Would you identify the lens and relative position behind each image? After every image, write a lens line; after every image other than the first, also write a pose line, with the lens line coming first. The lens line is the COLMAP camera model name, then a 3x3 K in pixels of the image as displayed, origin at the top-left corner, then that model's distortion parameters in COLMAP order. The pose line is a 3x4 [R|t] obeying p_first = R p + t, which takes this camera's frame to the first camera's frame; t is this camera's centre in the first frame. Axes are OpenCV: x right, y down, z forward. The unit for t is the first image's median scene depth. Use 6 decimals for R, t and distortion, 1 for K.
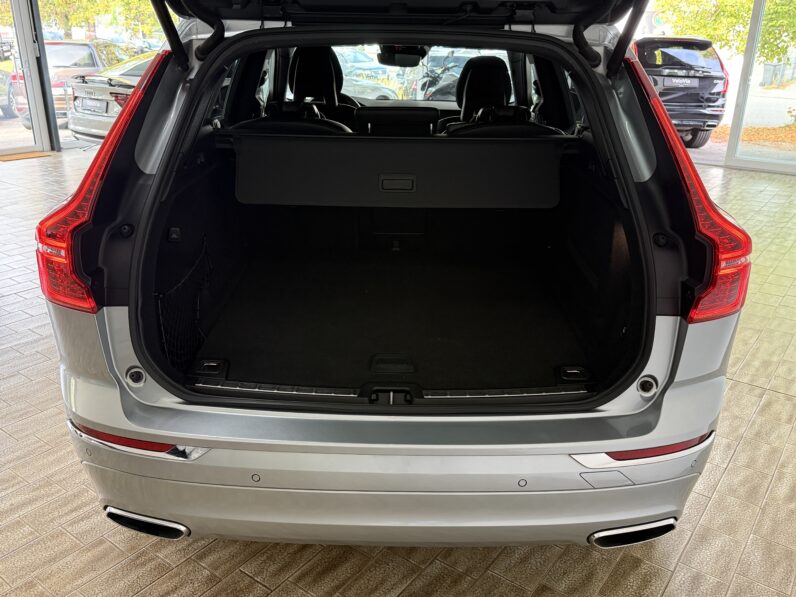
lens RADIAL K [[671.4, 0, 398.0], [0, 671.4, 298.5], [0, 0, 1]] dist [-0.002029, 0.007781]
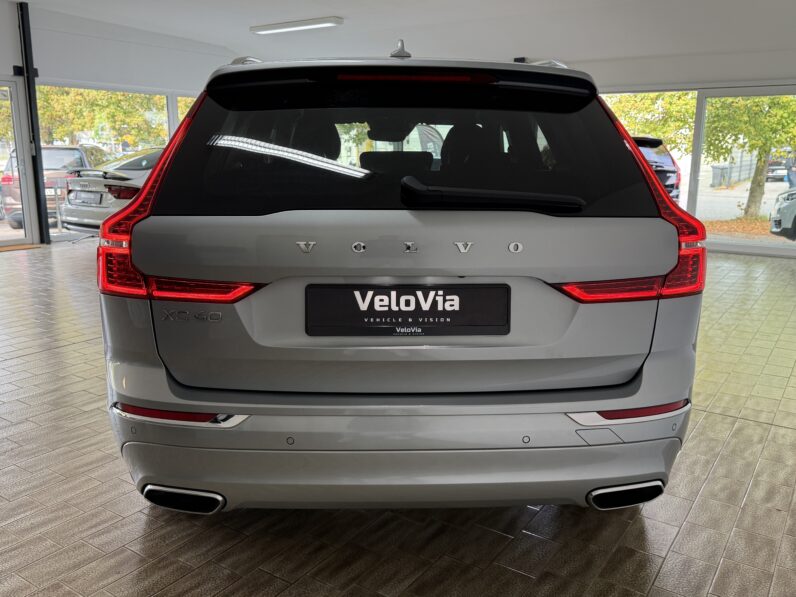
lens RADIAL K [[669.1, 0, 398.0], [0, 669.1, 298.5], [0, 0, 1]] dist [0.007651, -0.005335]
pose [[0.999032, -0.017471, 0.040383, -0.038989], [0.023431, 0.988074, -0.152185, 0.110643], [-0.037243, 0.152984, 0.987527, -0.077551]]
